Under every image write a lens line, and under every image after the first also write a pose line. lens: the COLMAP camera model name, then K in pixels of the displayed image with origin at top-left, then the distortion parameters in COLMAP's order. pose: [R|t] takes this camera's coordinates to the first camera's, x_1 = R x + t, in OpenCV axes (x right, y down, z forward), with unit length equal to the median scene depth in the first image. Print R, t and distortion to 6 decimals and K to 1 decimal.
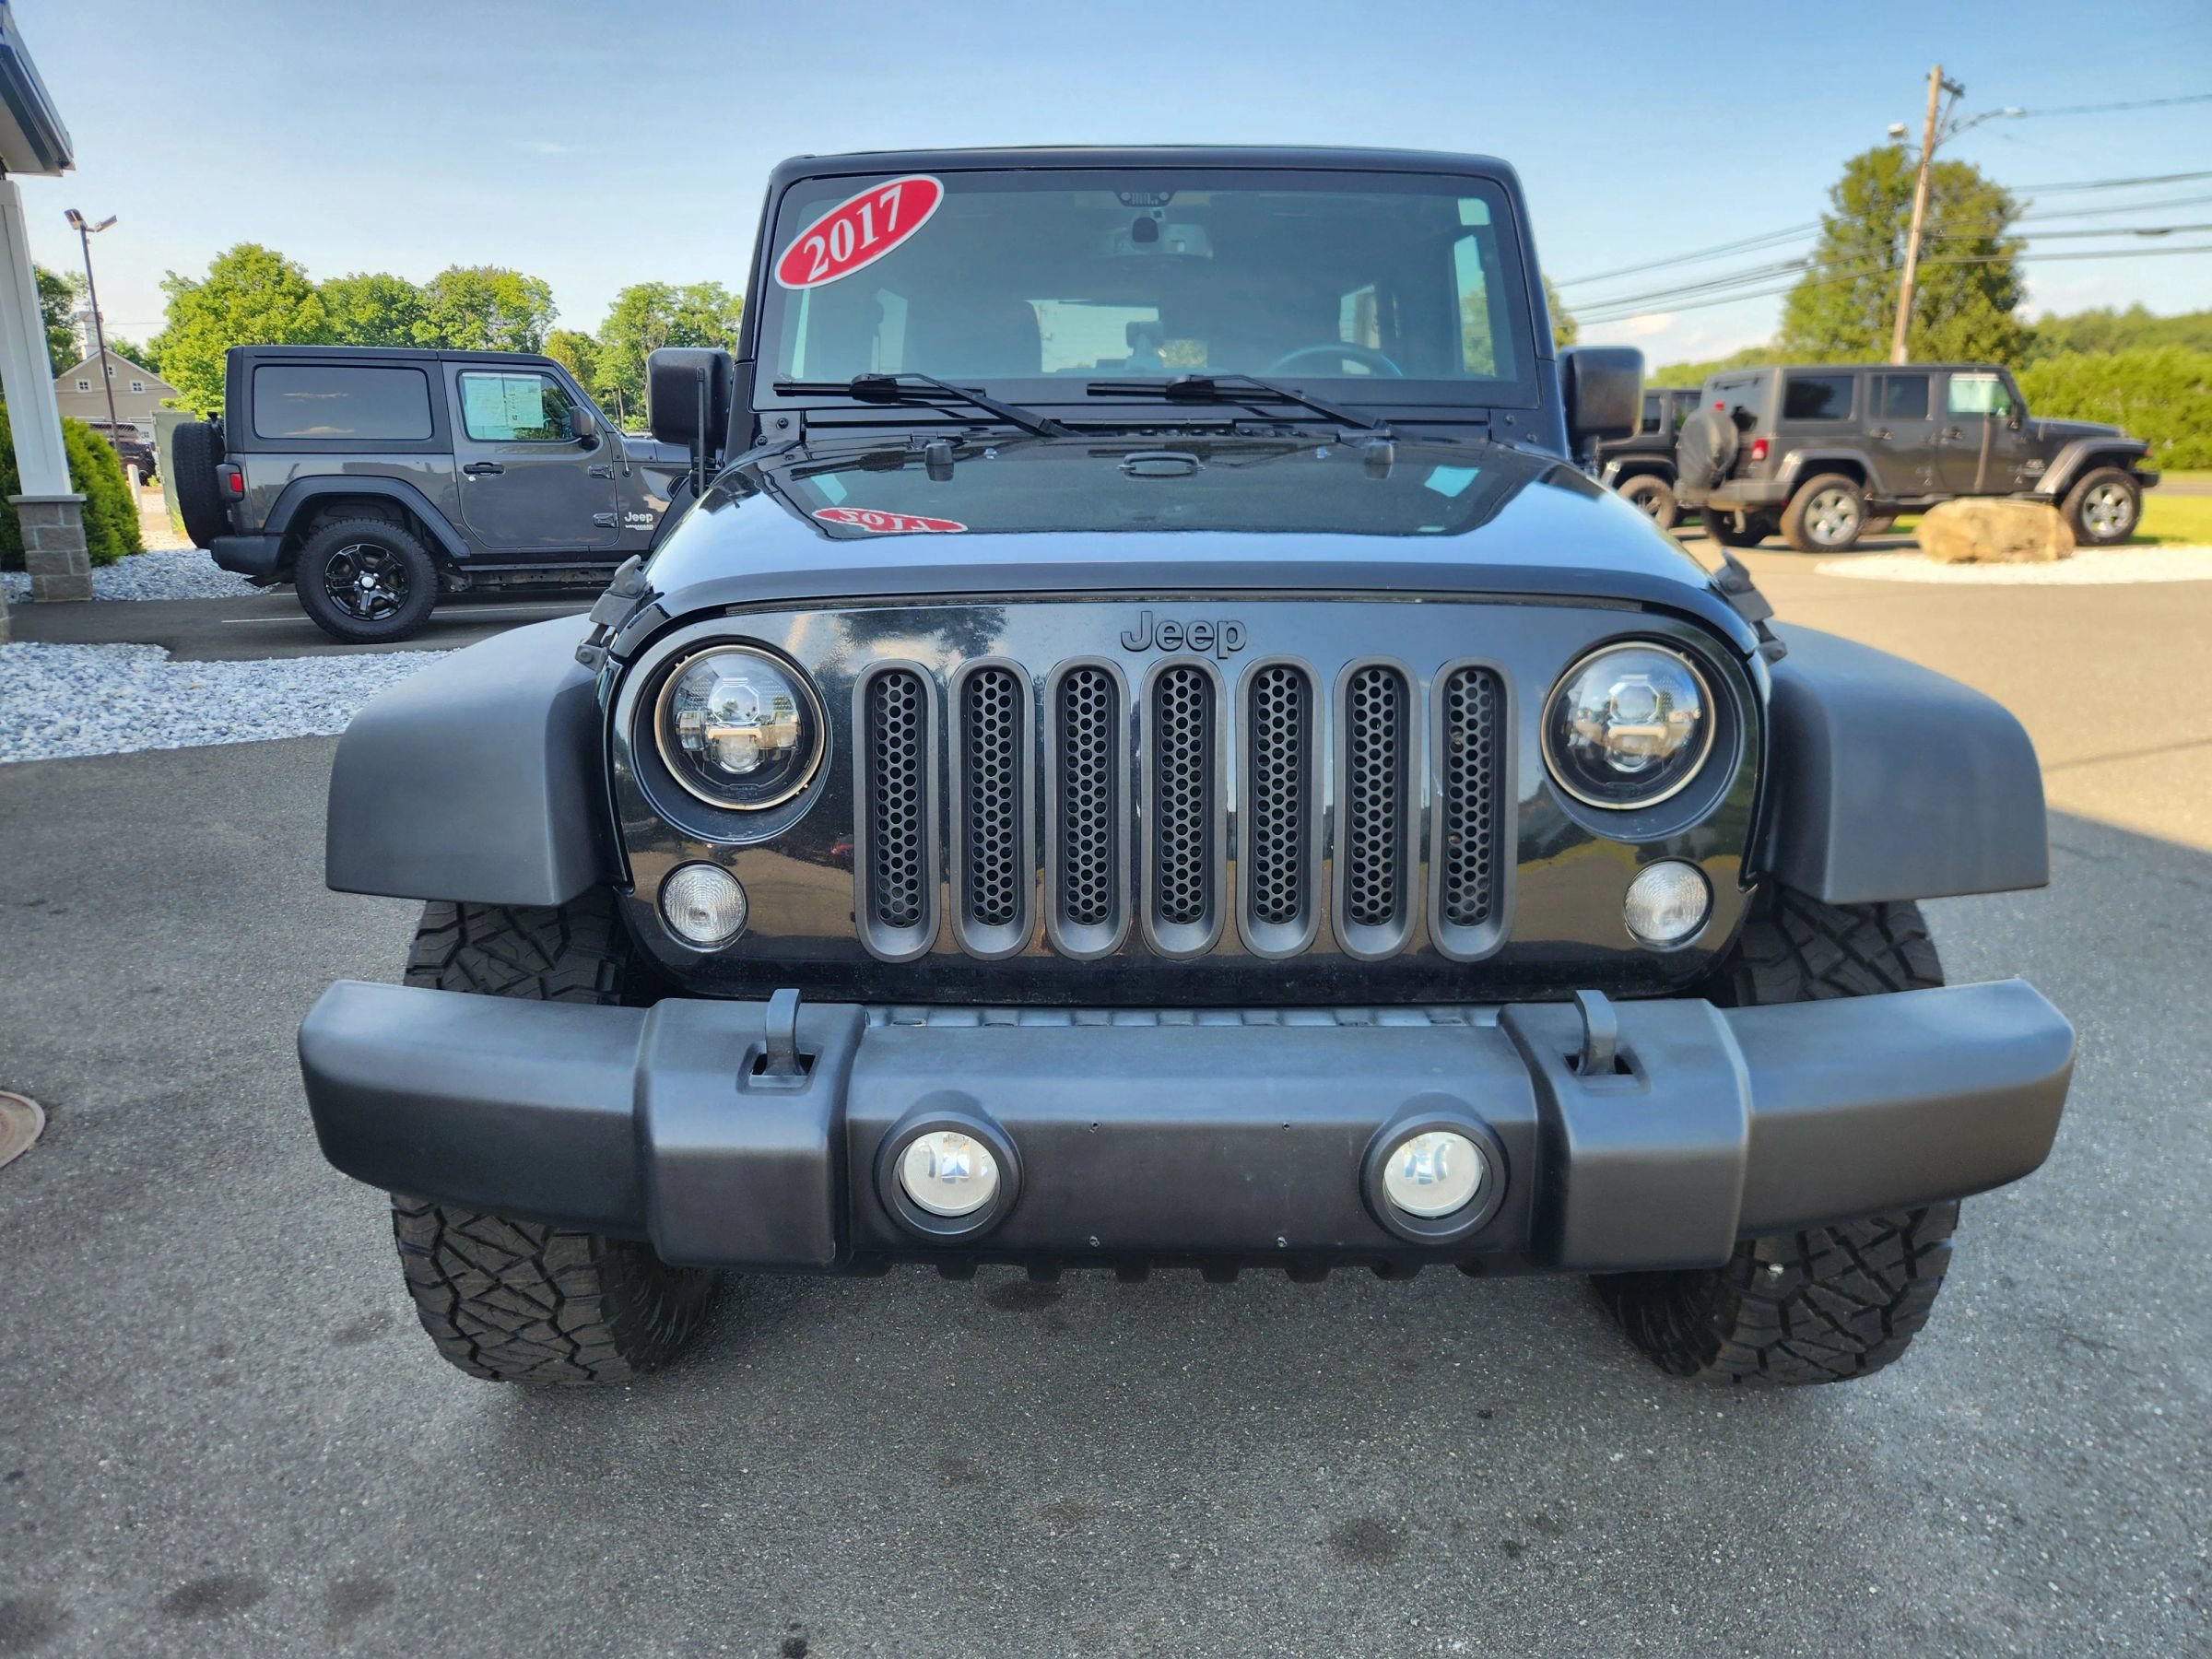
lens RADIAL K [[1484.9, 0, 1087.1], [0, 1484.9, 830.3], [0, 0, 1]] dist [0.068352, -0.054560]
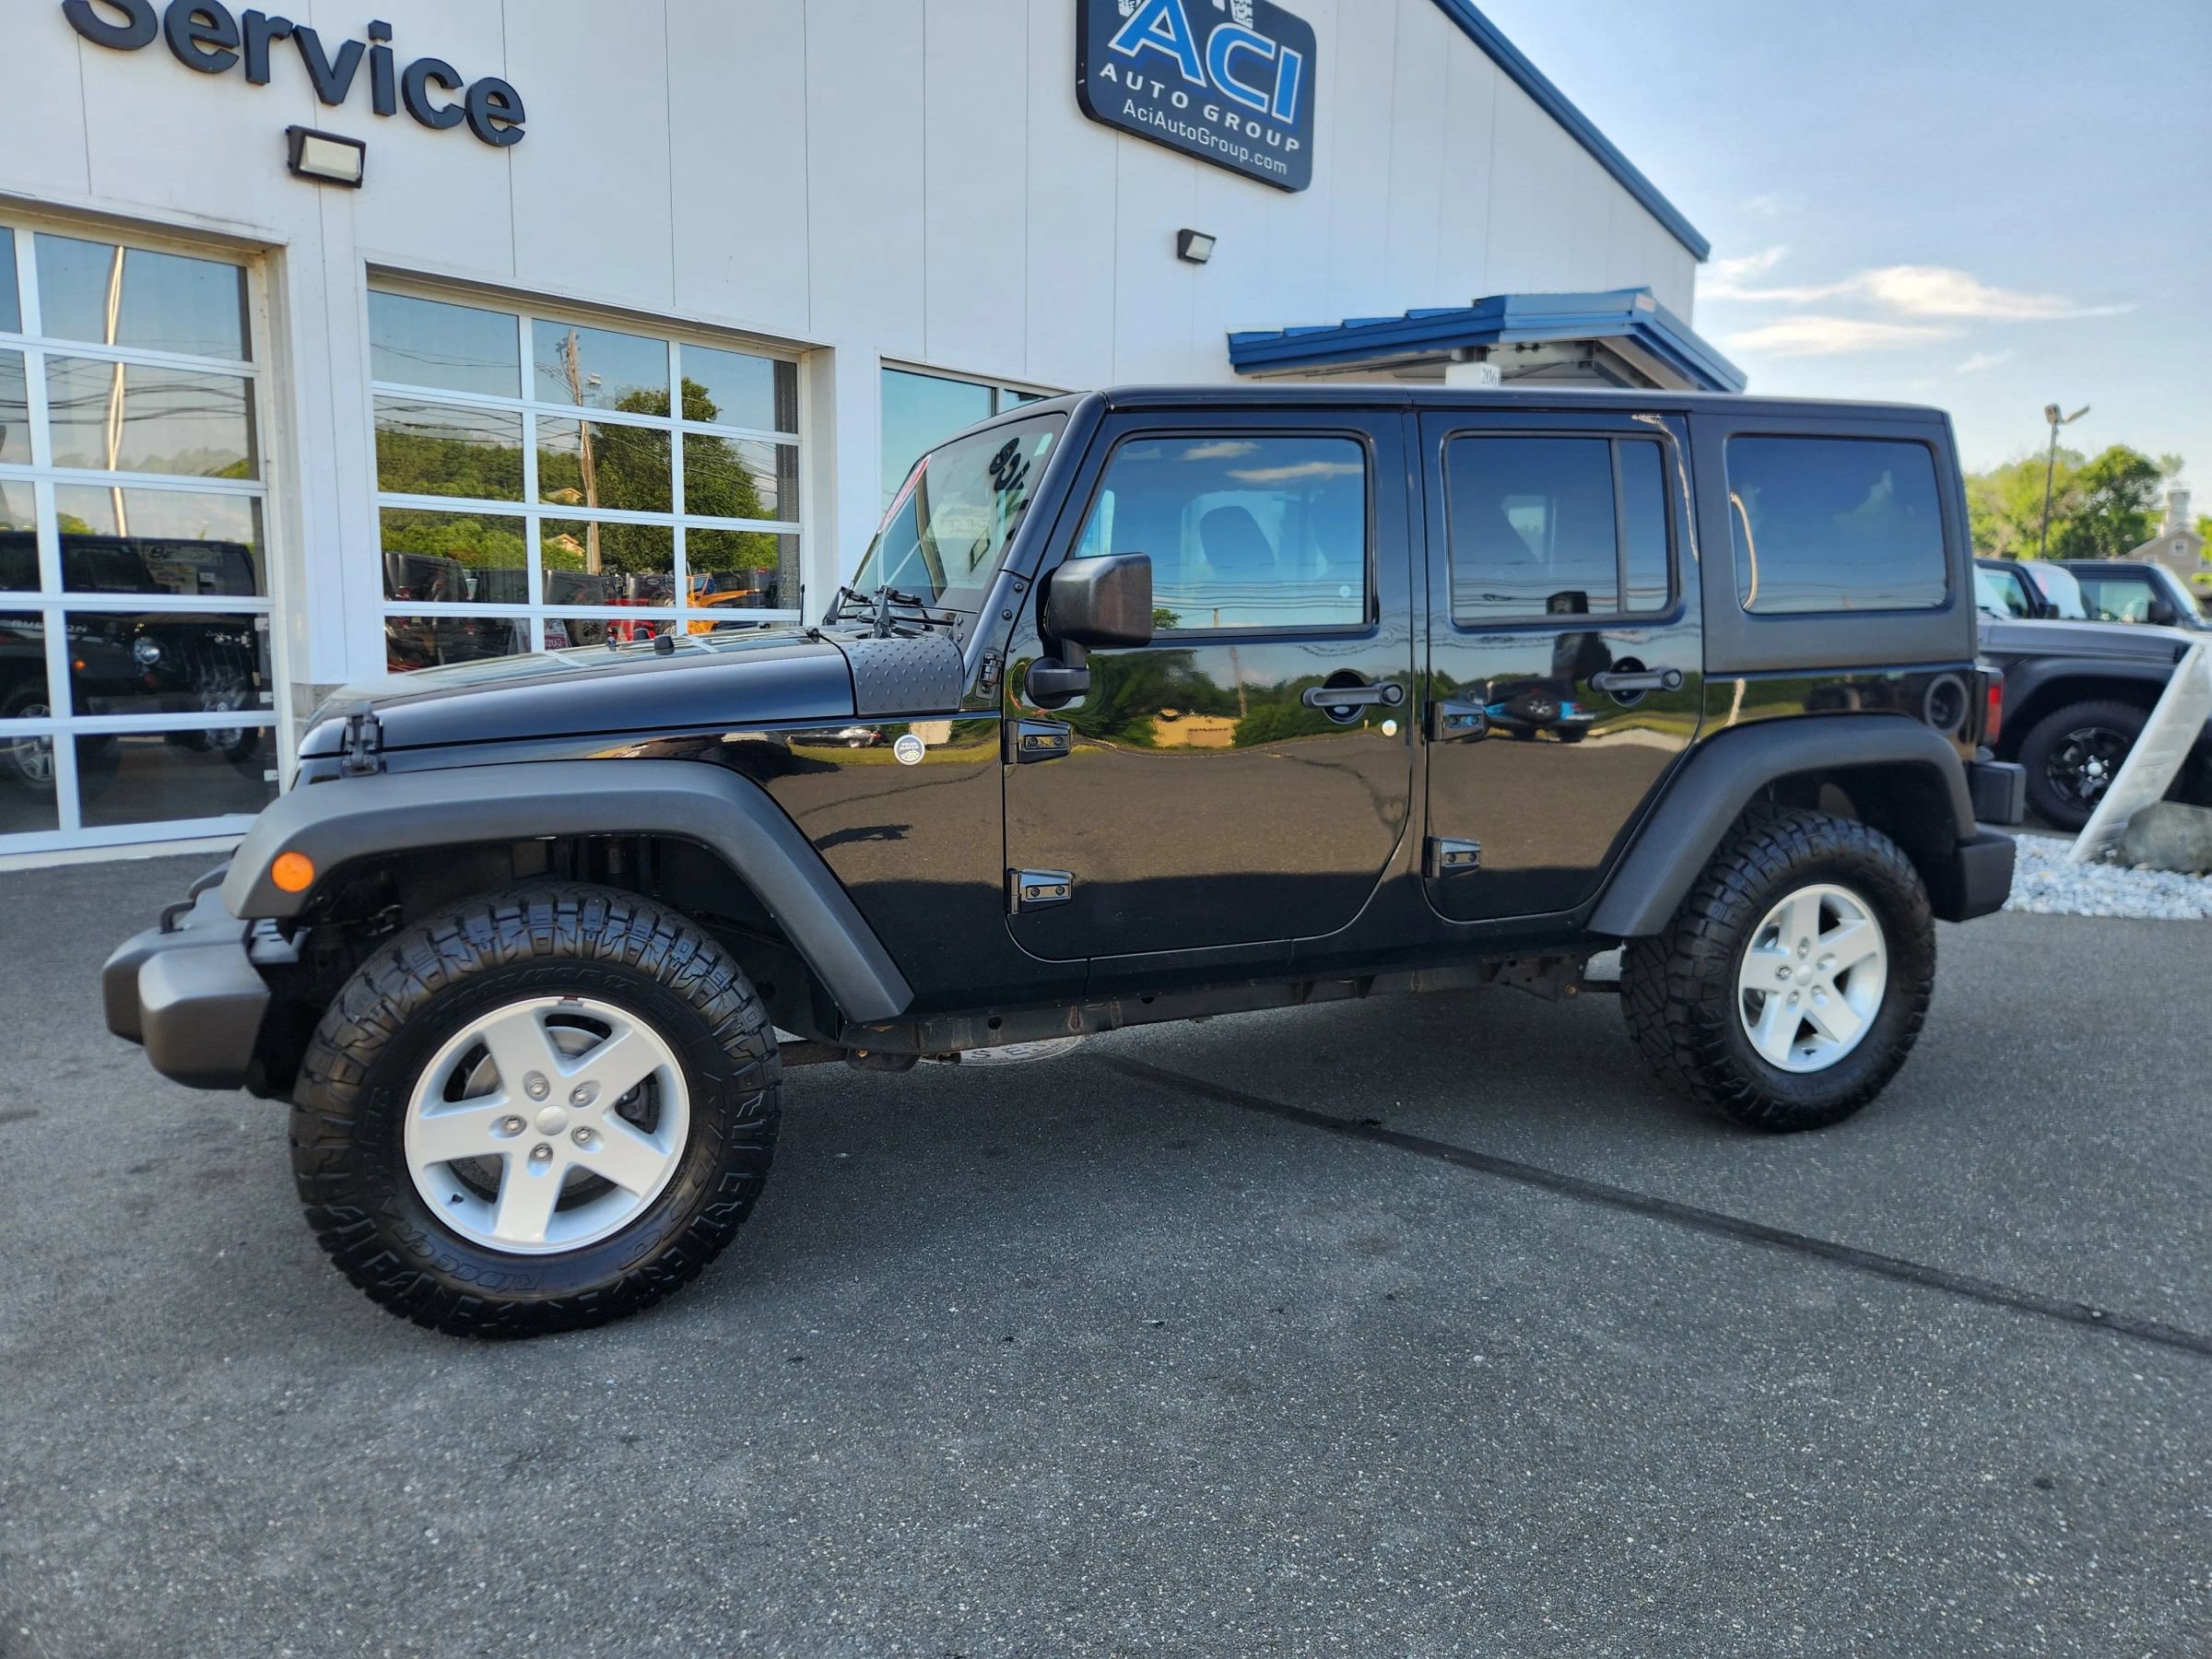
lens RADIAL K [[1485.9, 0, 1103.6], [0, 1485.9, 810.2], [0, 0, 1]] dist [0.073148, -0.064480]
pose [[0.362371, 0.133023, -0.922492, 0.251190], [-0.245203, 0.968503, 0.043338, -0.037964], [0.899201, 0.210493, 0.383574, 0.124154]]
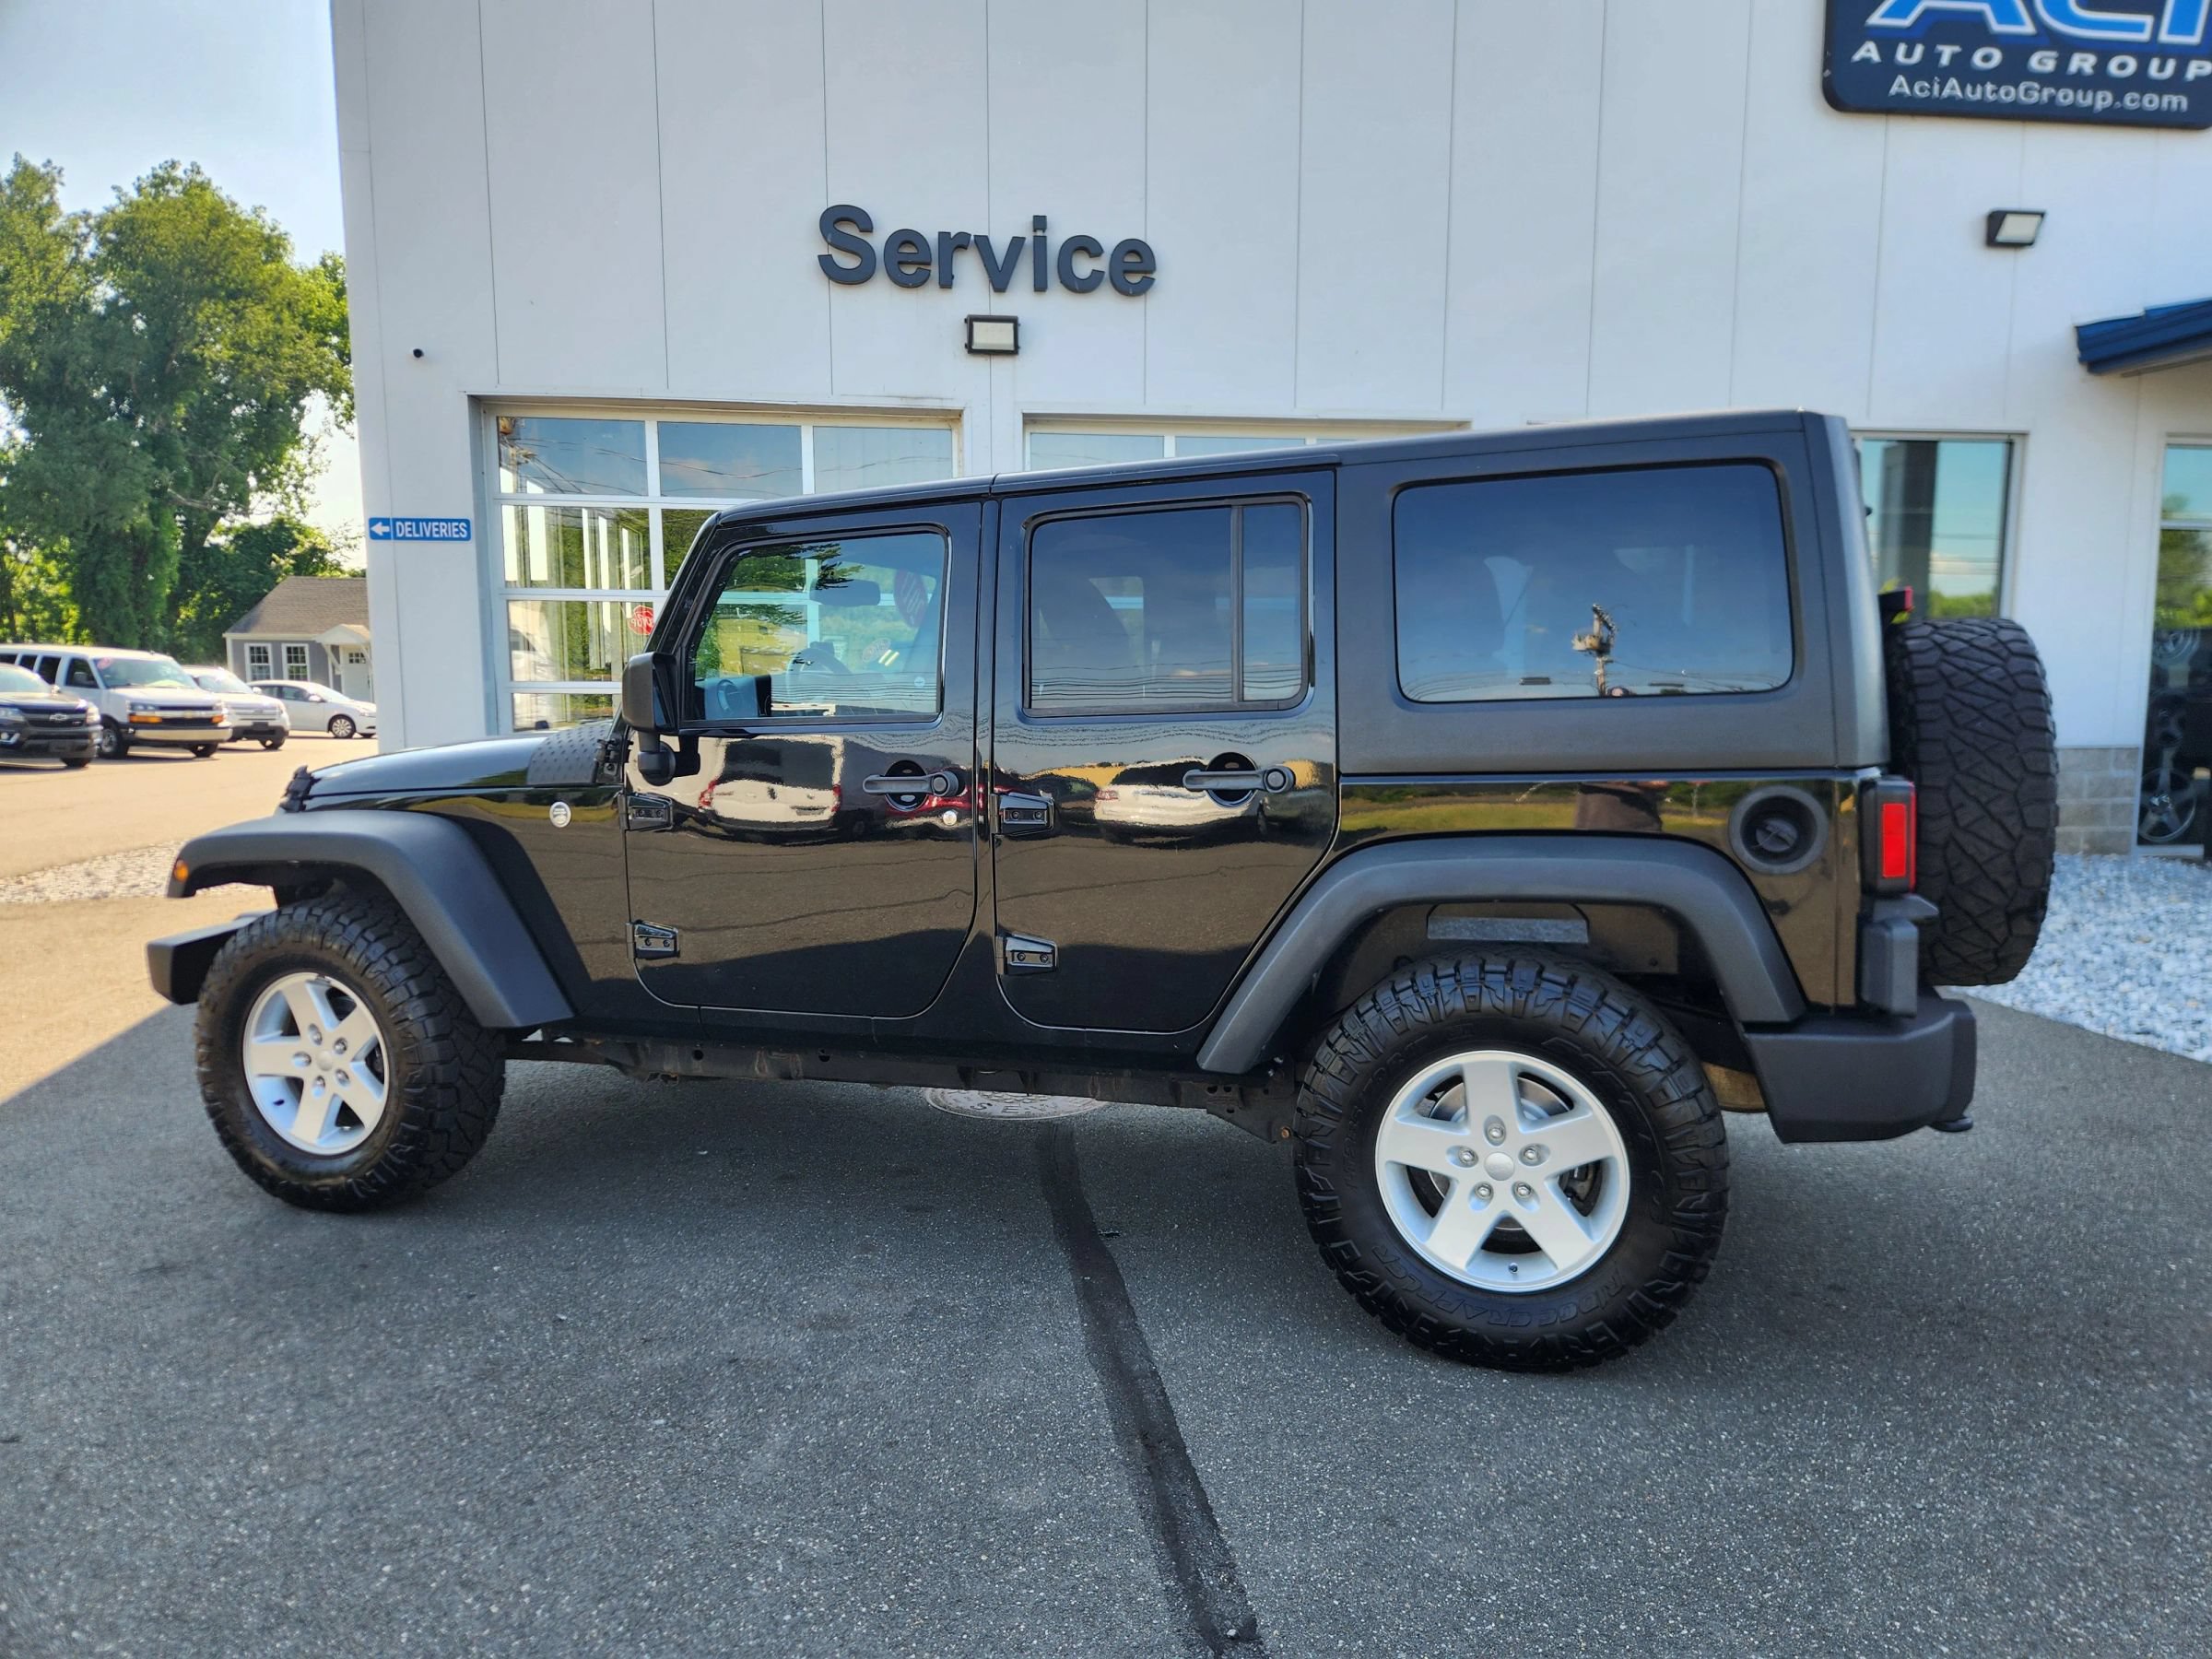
lens RADIAL K [[1486.5, 0, 1110.0], [0, 1486.5, 840.6], [0, 0, 1]] dist [0.065126, -0.054137]
pose [[-0.329937, 0.110667, -0.937494, 0.259378], [-0.231354, 0.953339, 0.193959, -0.095362], [0.915214, 0.280887, -0.288939, 0.330046]]
